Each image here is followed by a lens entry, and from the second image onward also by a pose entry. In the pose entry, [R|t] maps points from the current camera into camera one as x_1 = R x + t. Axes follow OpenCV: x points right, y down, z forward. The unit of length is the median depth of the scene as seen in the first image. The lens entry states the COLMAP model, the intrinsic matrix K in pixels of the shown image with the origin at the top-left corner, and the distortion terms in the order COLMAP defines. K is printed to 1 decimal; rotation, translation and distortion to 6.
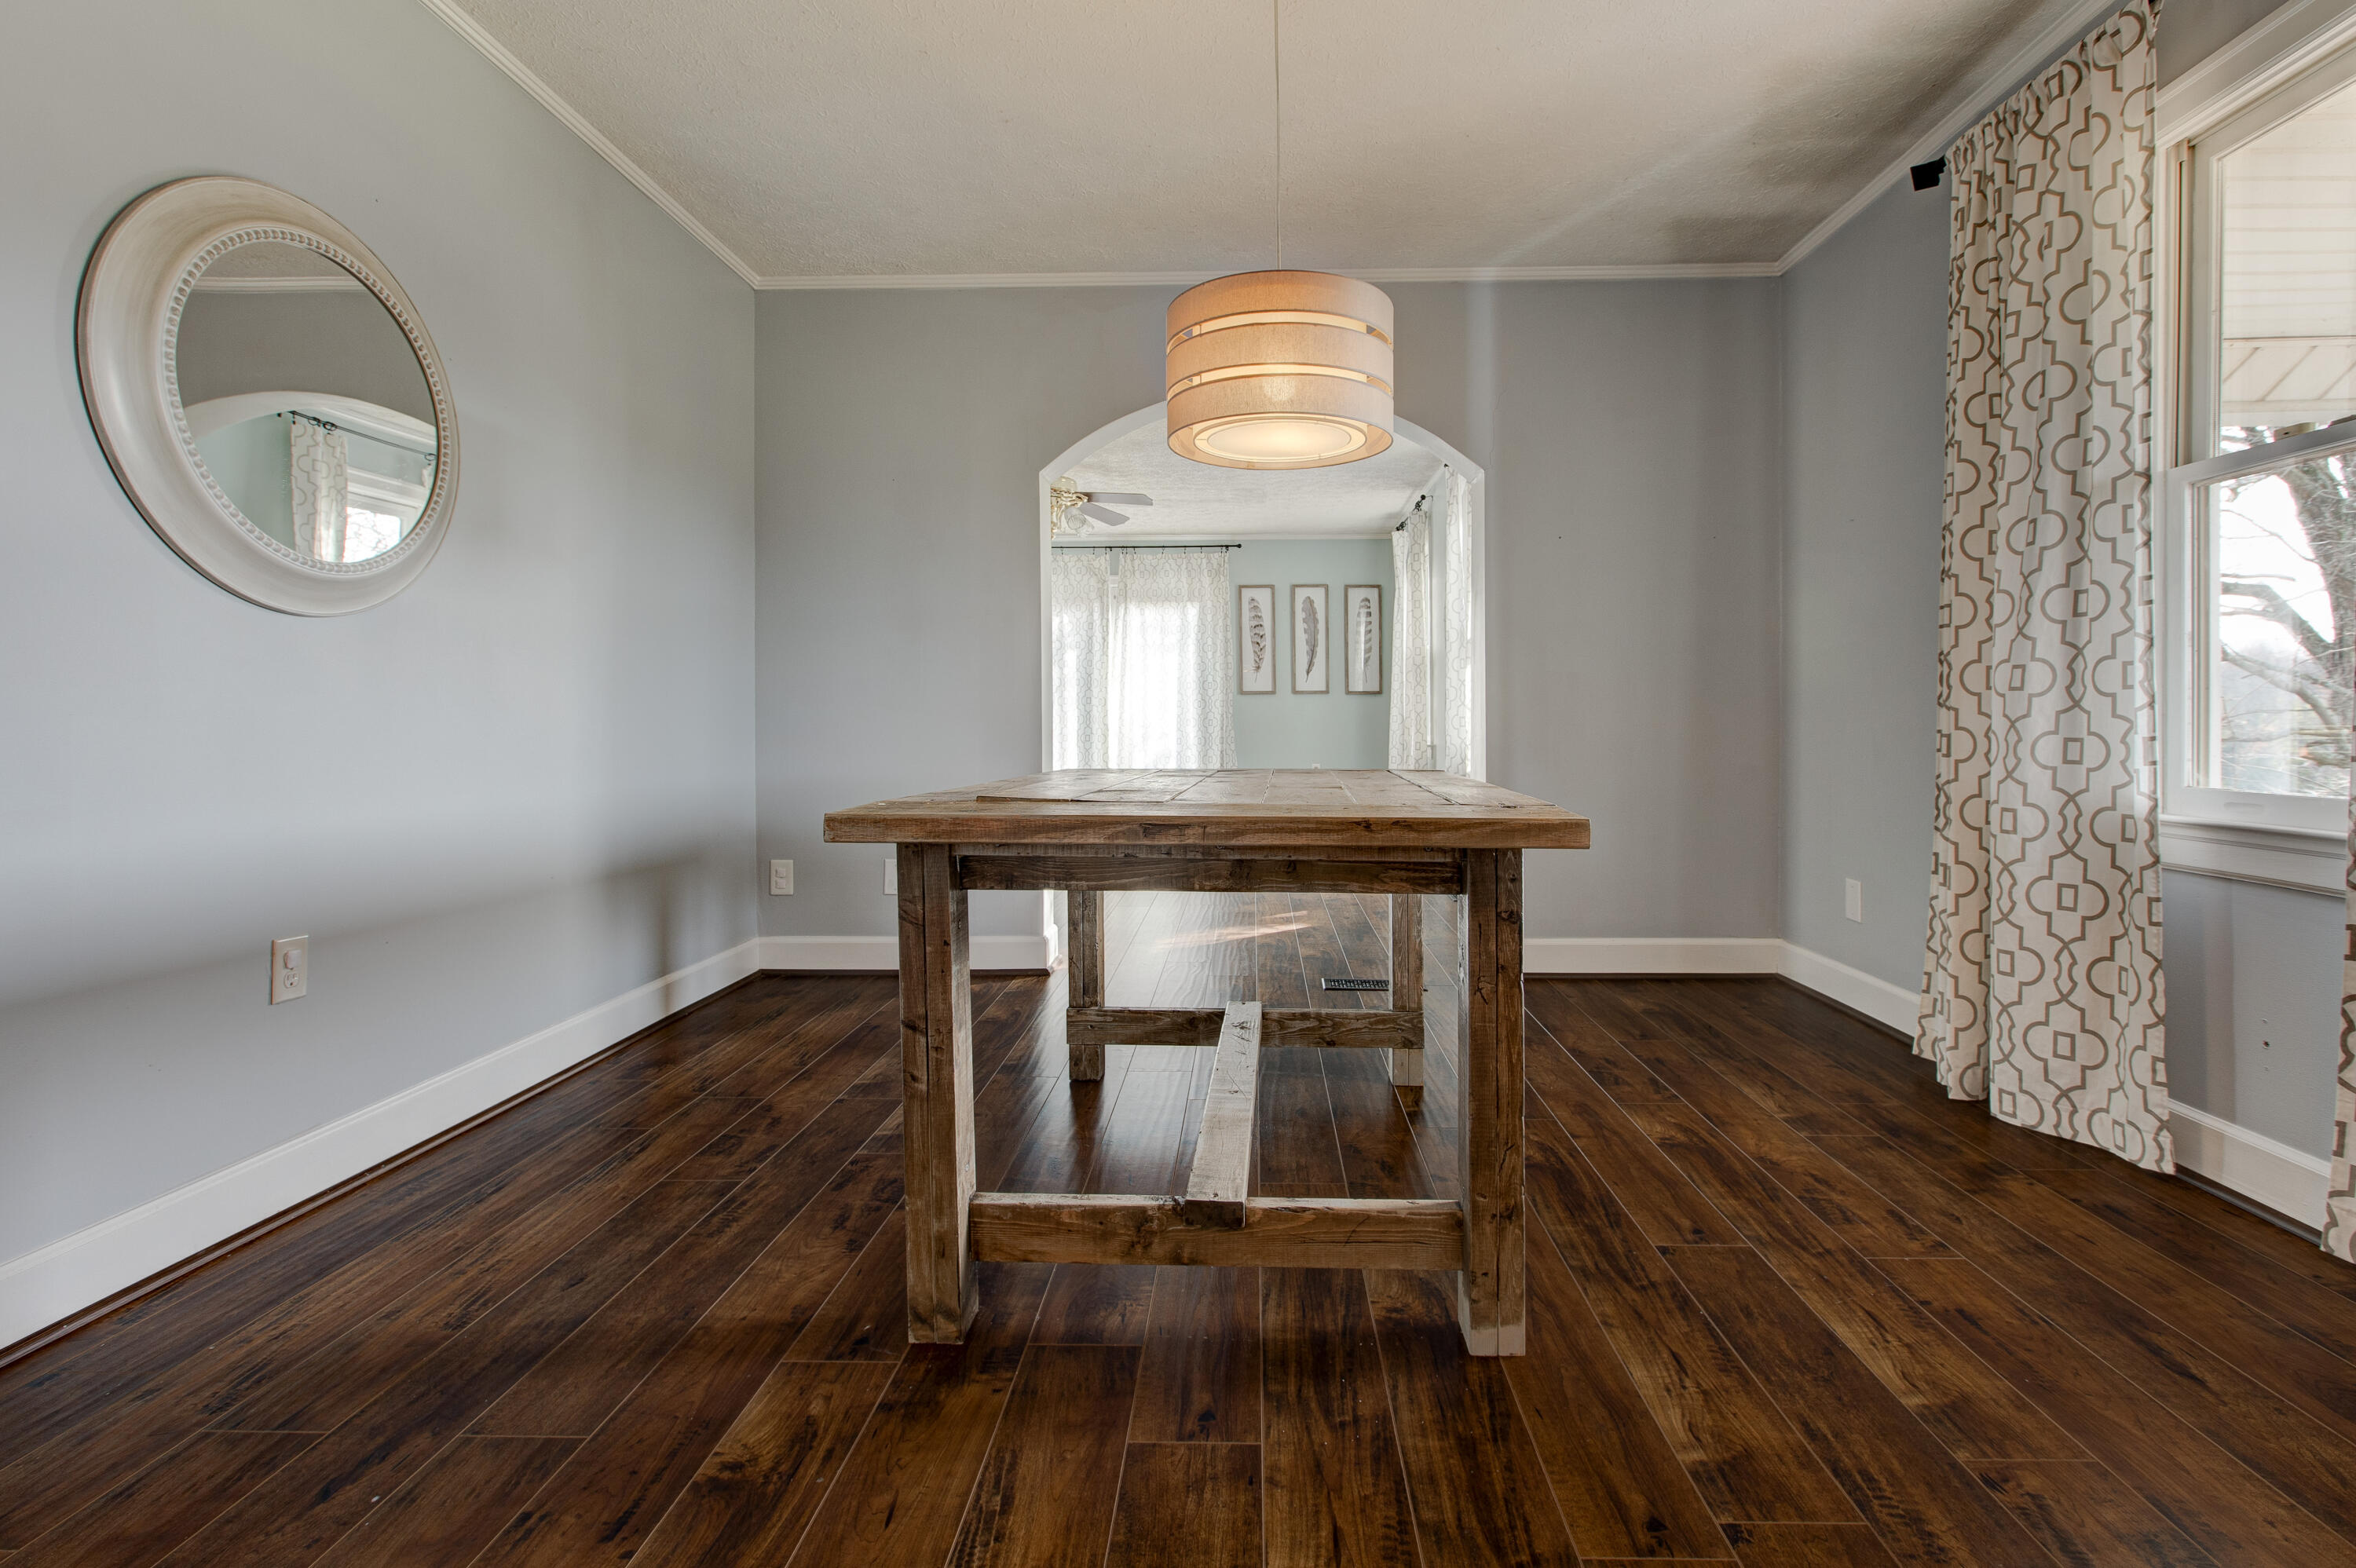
lens RADIAL K [[1141.8, 0, 1190.4], [0, 1141.8, 768.3], [0, 0, 1]] dist [-0.000662, -0.000687]
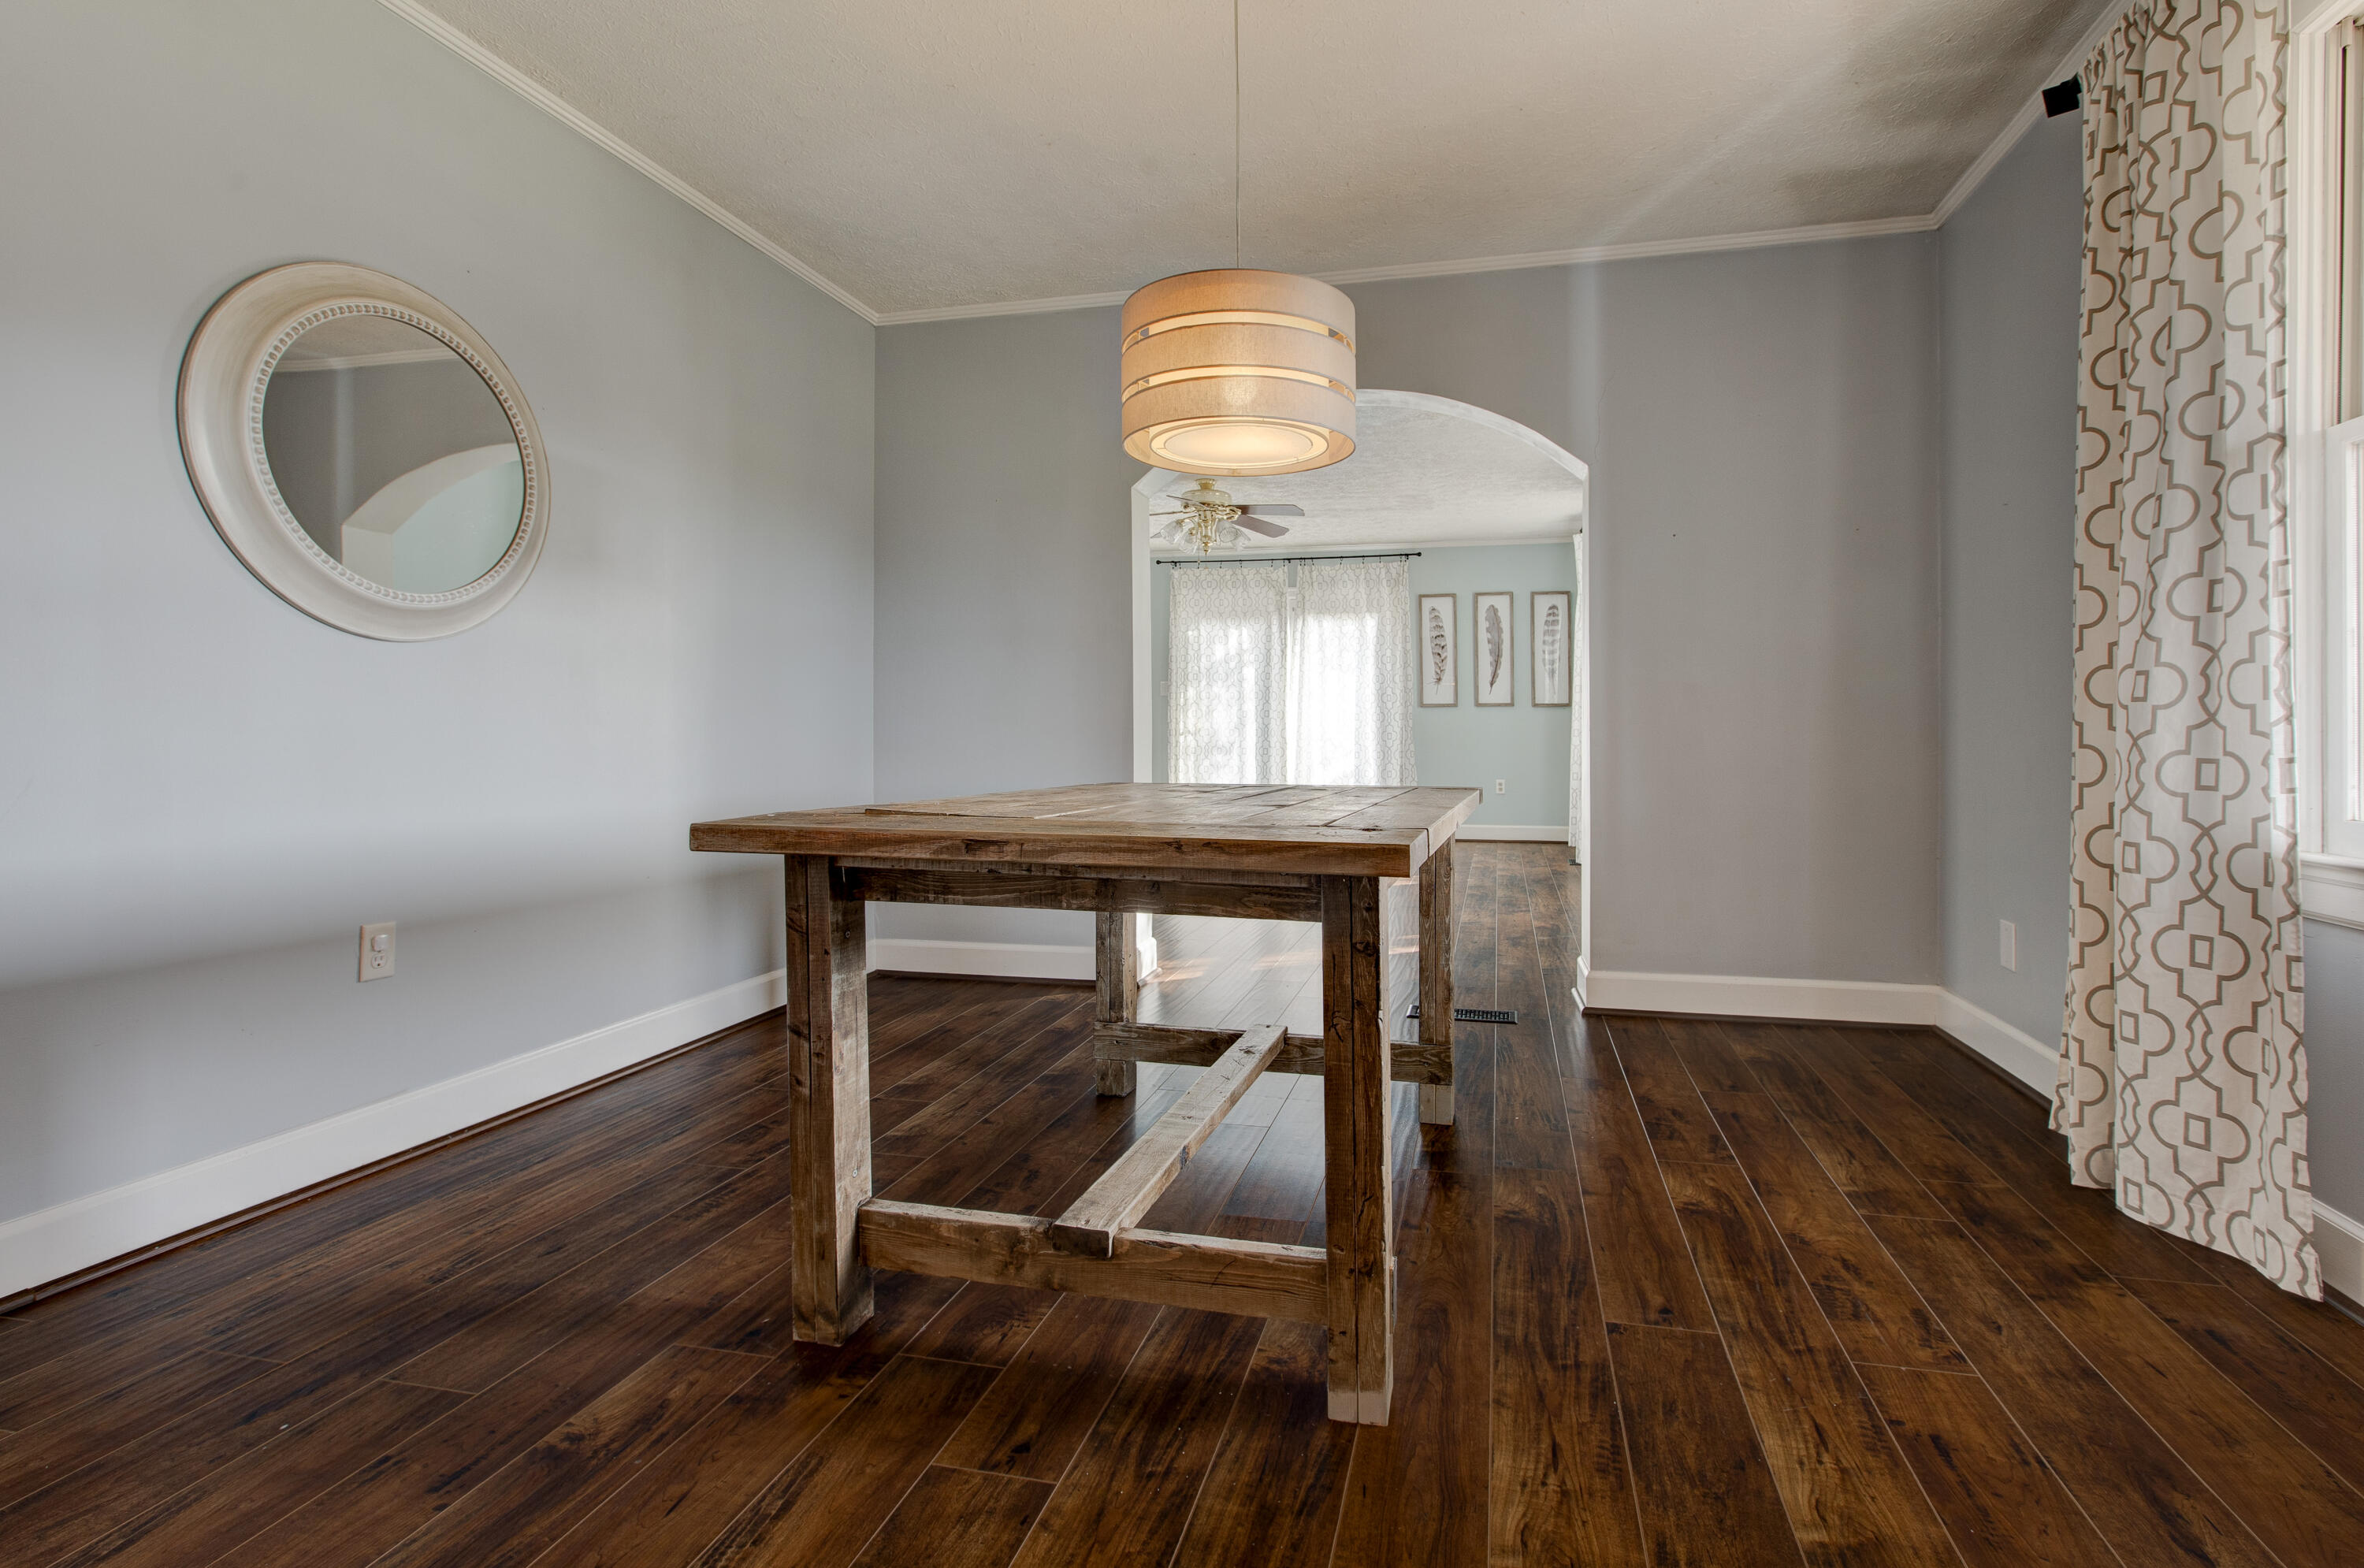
lens RADIAL K [[1145.8, 0, 1188.3], [0, 1145.8, 773.6], [0, 0, 1]] dist [-0.000662, -0.000687]
pose [[0.979412, 0.009178, -0.201662, 0.237297], [-0.010565, 0.999927, -0.005805, -0.003485], [0.201595, 0.007816, 0.979438, 0.044173]]
